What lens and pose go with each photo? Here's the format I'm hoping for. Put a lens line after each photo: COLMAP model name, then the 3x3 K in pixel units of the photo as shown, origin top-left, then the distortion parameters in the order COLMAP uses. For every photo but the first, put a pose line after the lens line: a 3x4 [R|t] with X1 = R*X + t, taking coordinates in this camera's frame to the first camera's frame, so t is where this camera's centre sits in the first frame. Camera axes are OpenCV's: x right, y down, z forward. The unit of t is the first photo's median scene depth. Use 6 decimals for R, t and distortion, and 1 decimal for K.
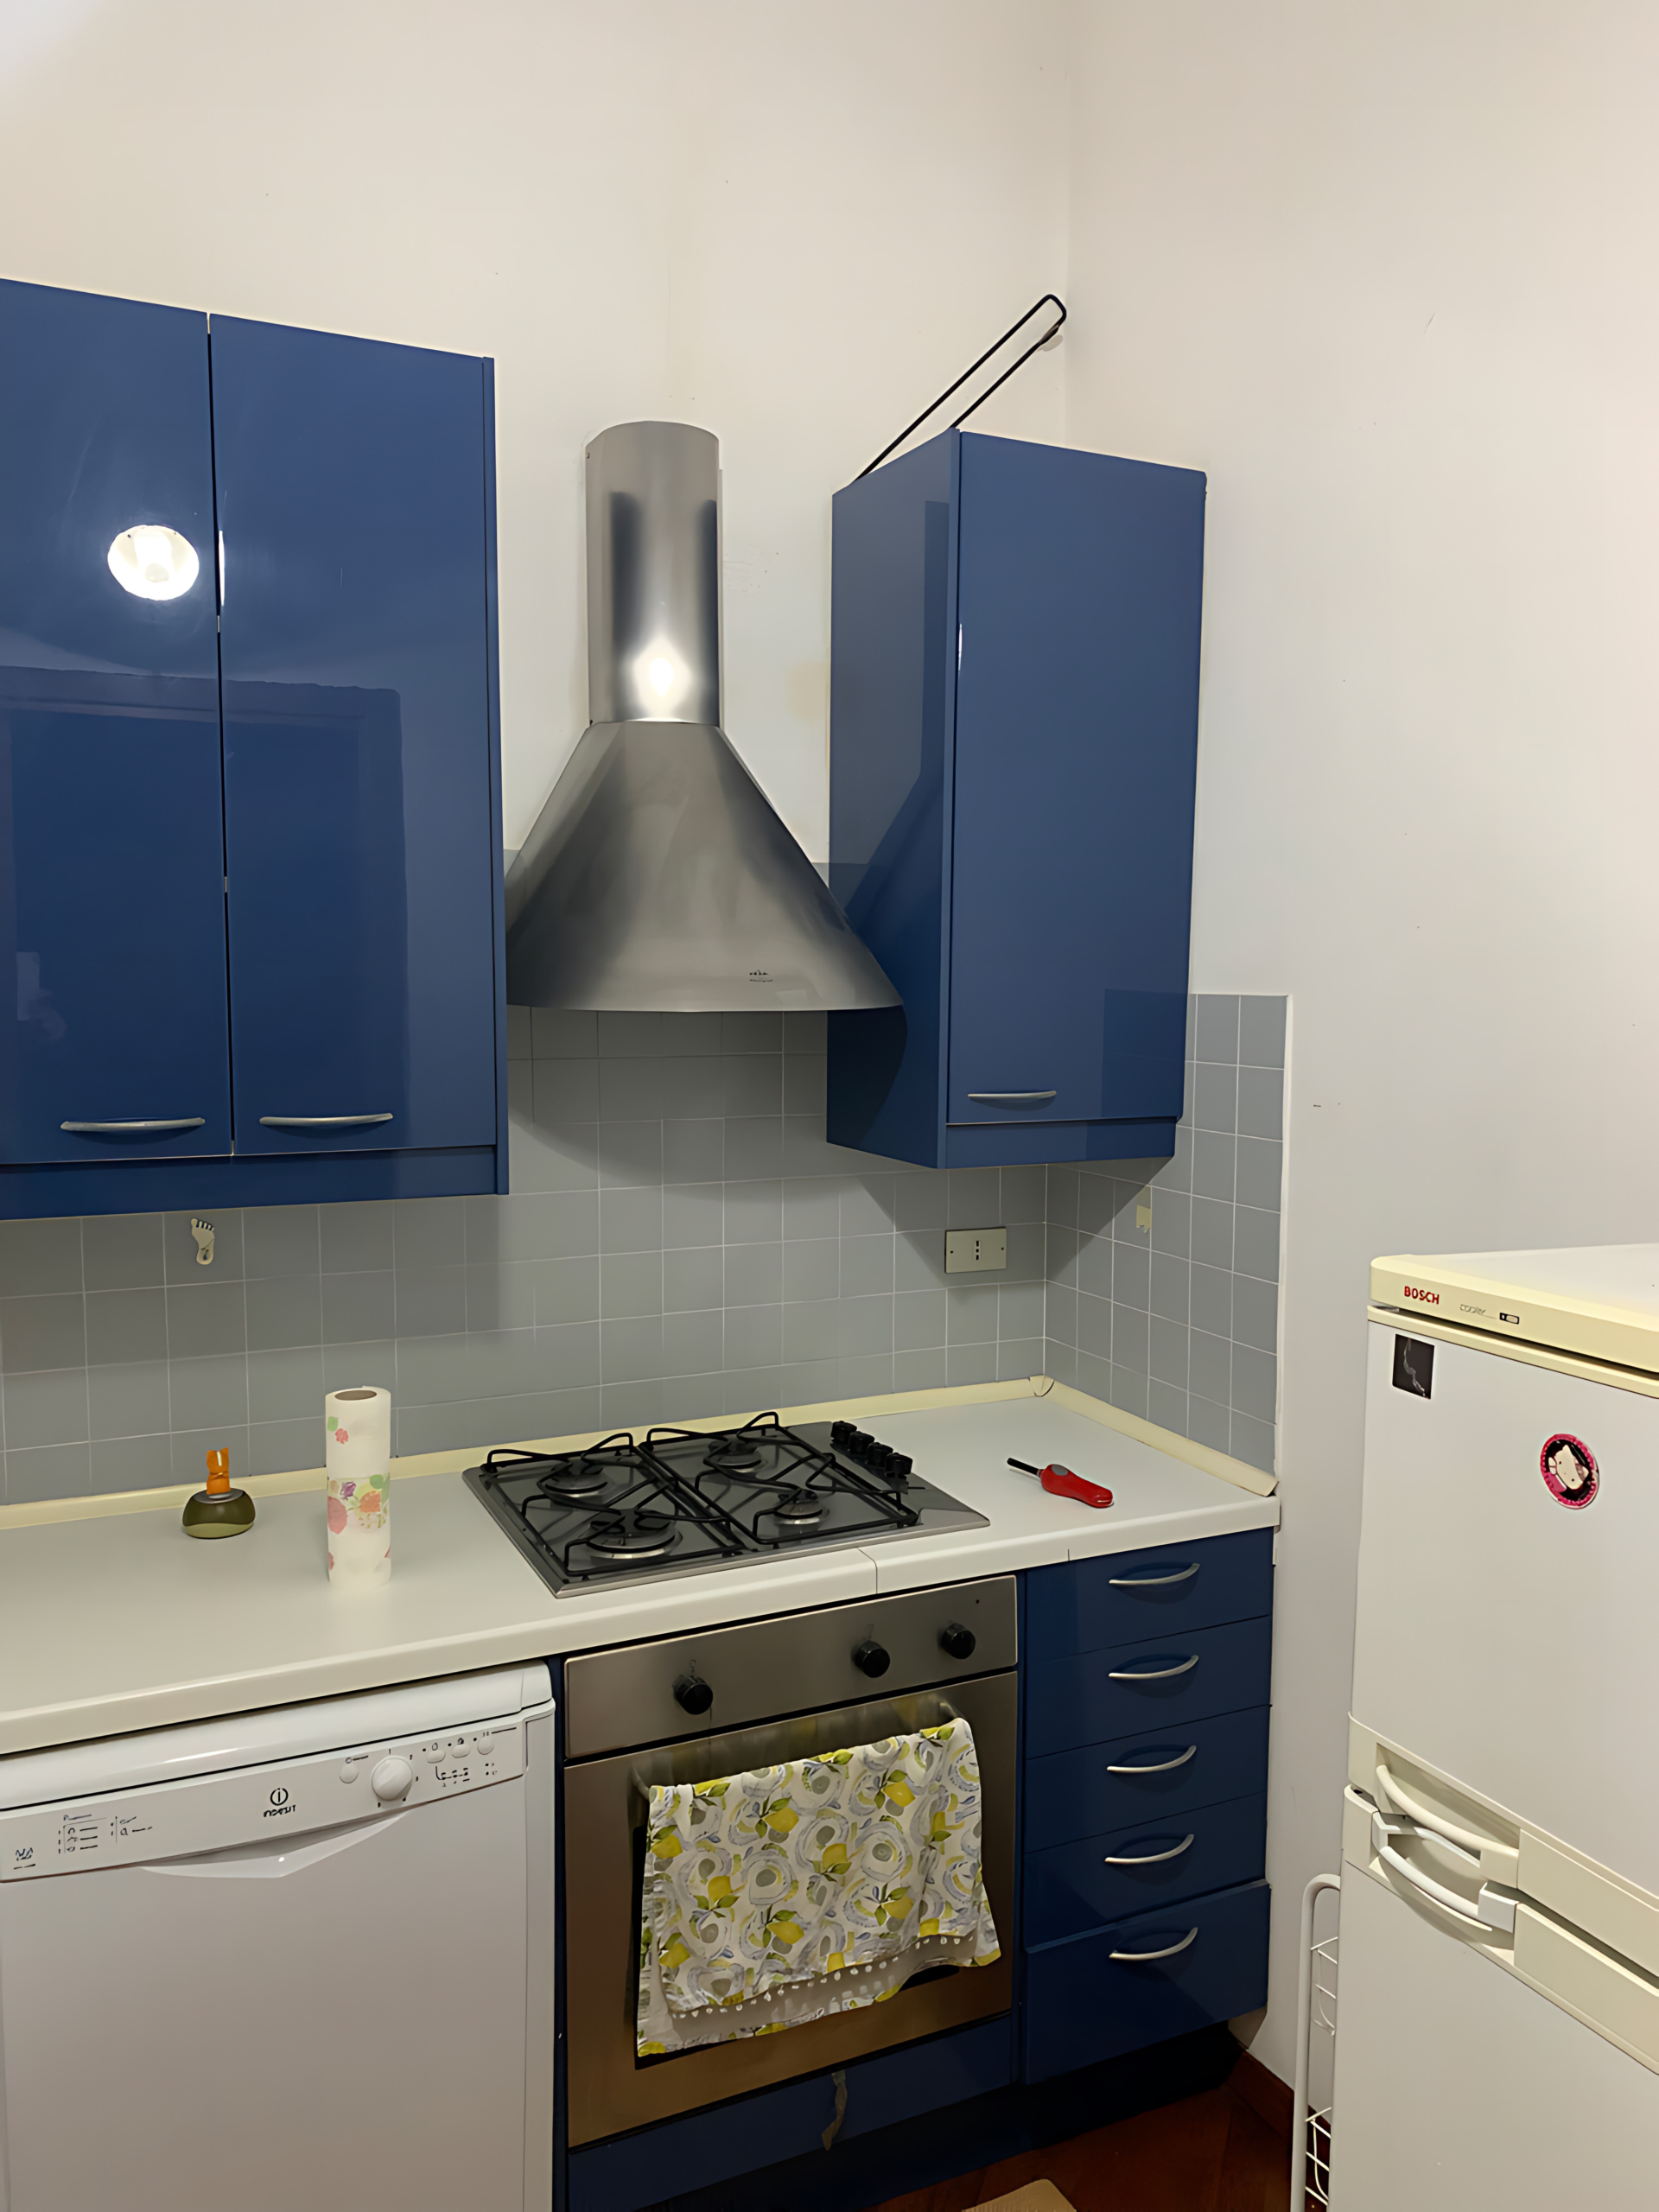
lens RADIAL K [[1691.2, 0, 827.0], [0, 1691.2, 1095.7], [0, 0, 1]] dist [0.021770, -0.035513]
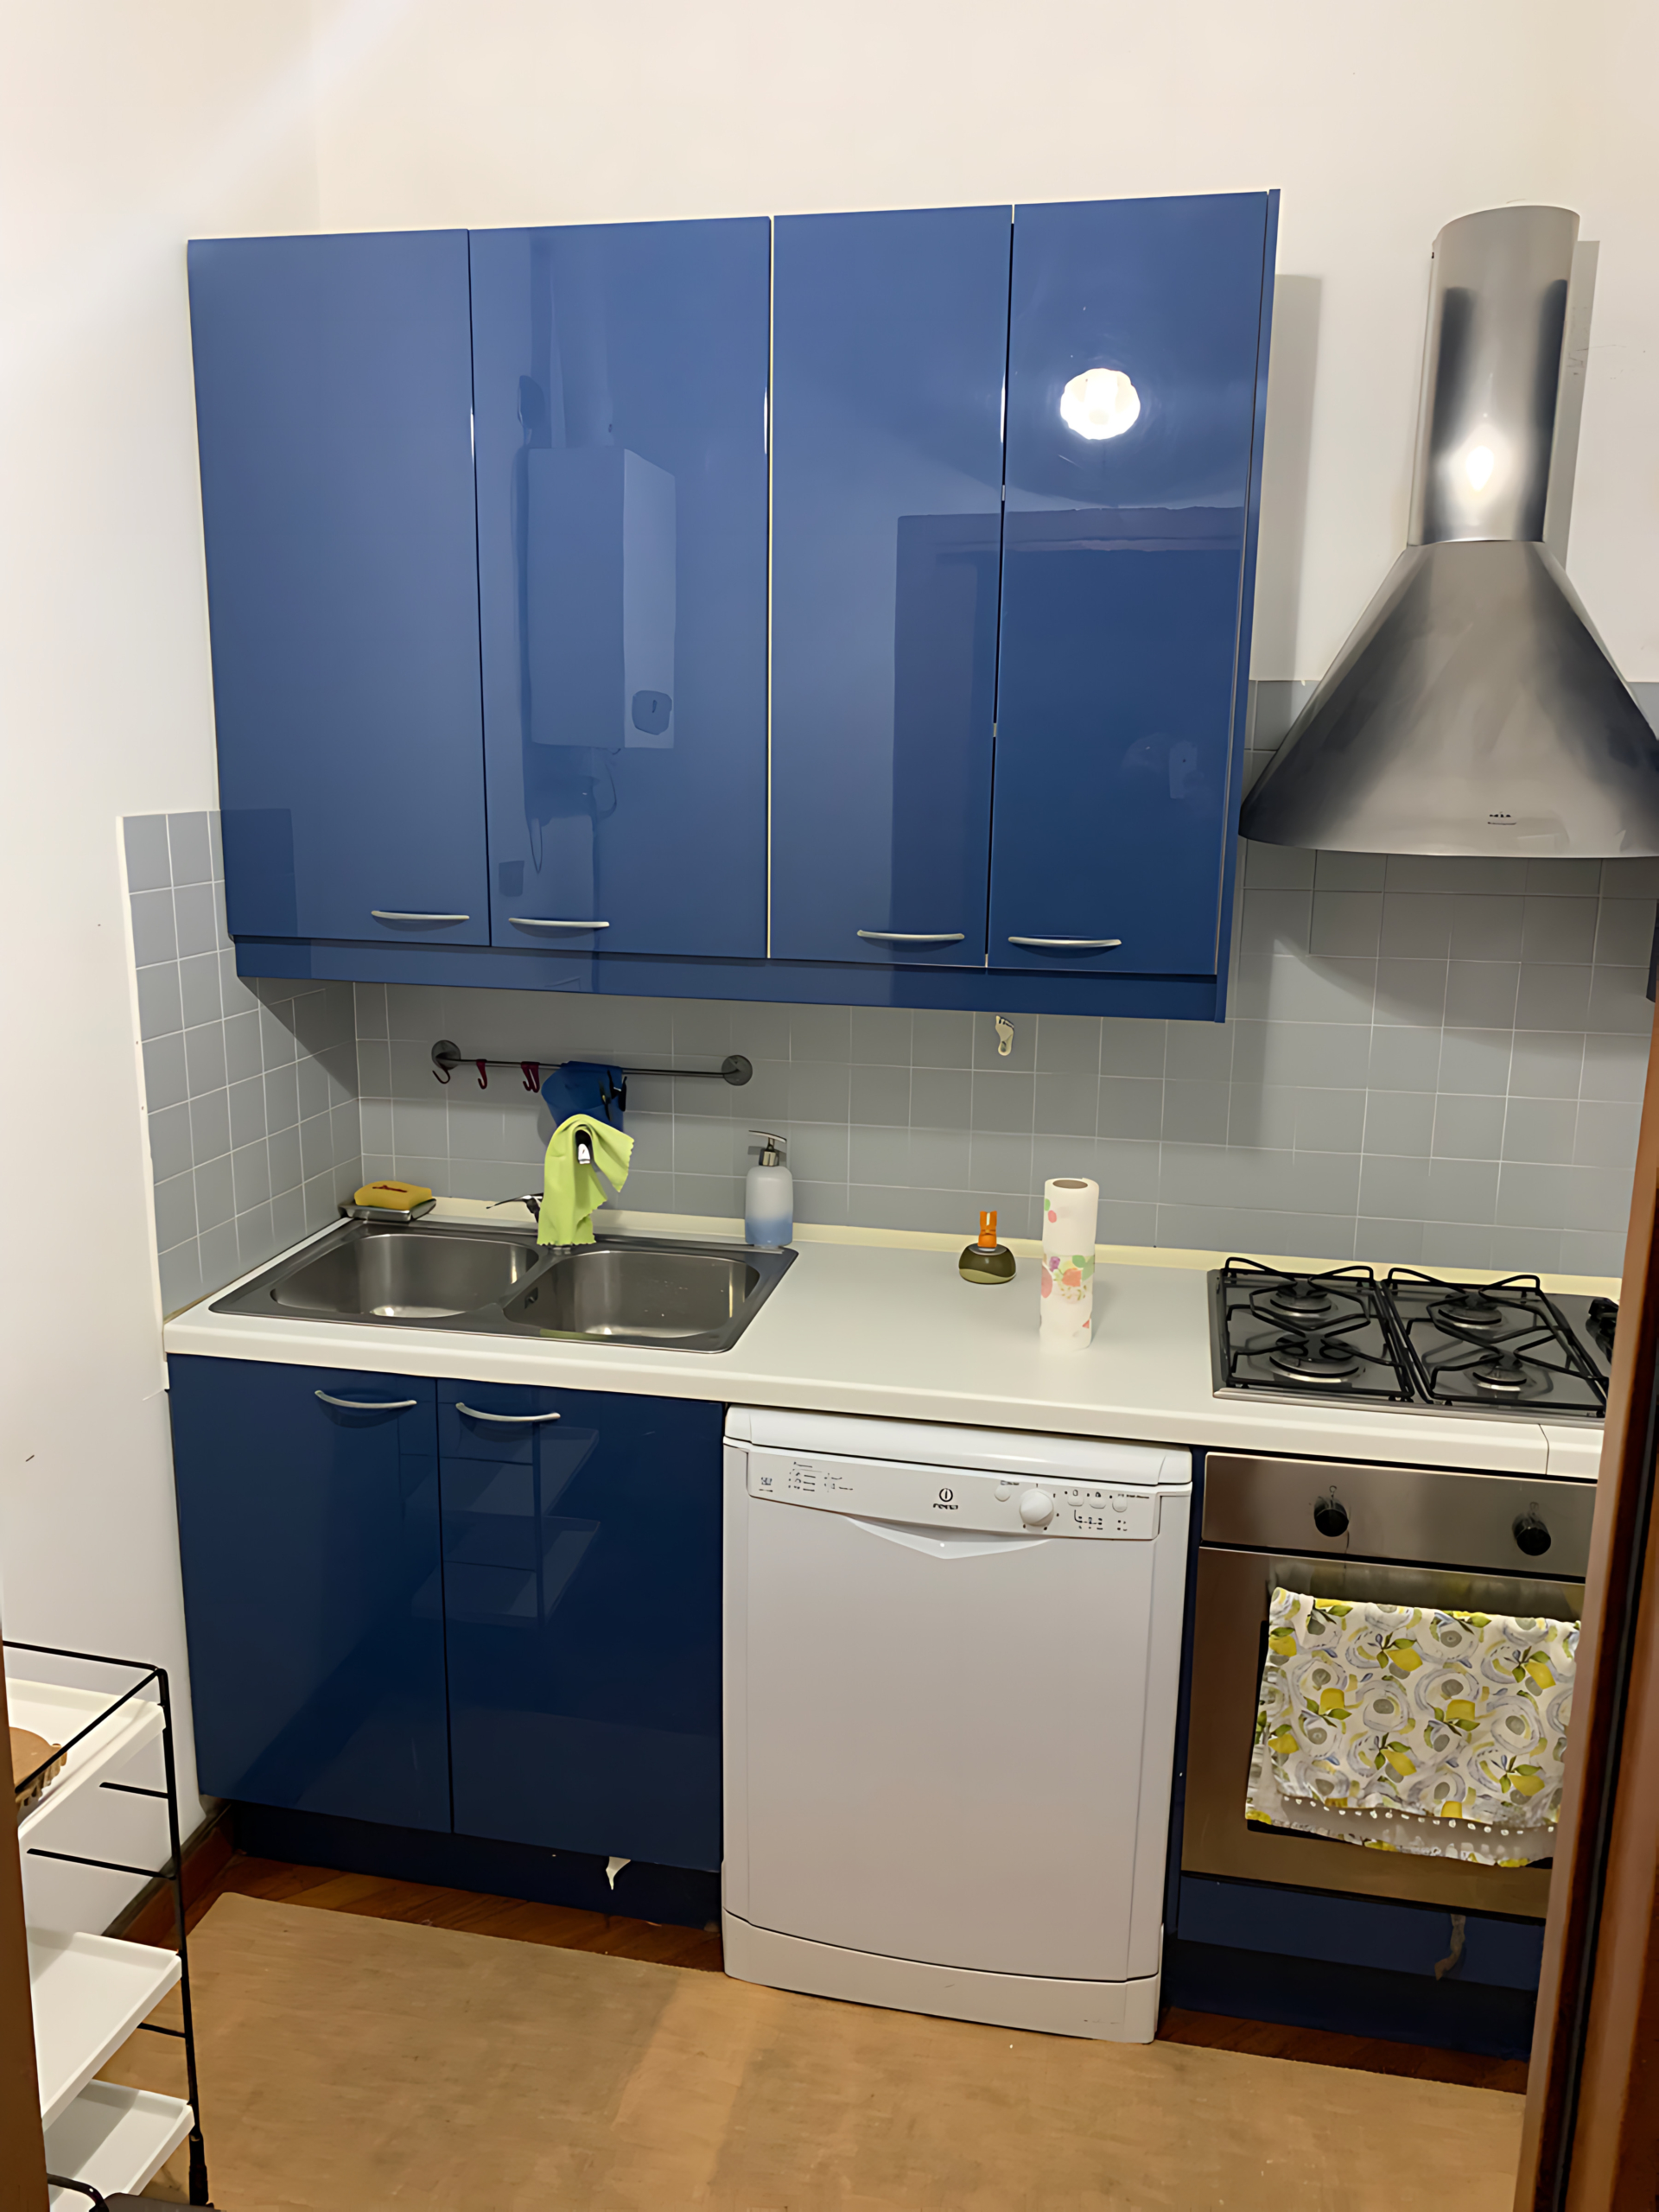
lens RADIAL K [[1691.2, 0, 820.8], [0, 1691.2, 1088.4], [0, 0, 1]] dist [0.021770, -0.035513]
pose [[0.788900, 0.125007, -0.601673, 0.261838], [-0.052453, 0.989216, 0.136750, -0.033465], [0.612279, -0.076322, 0.786949, 0.006094]]
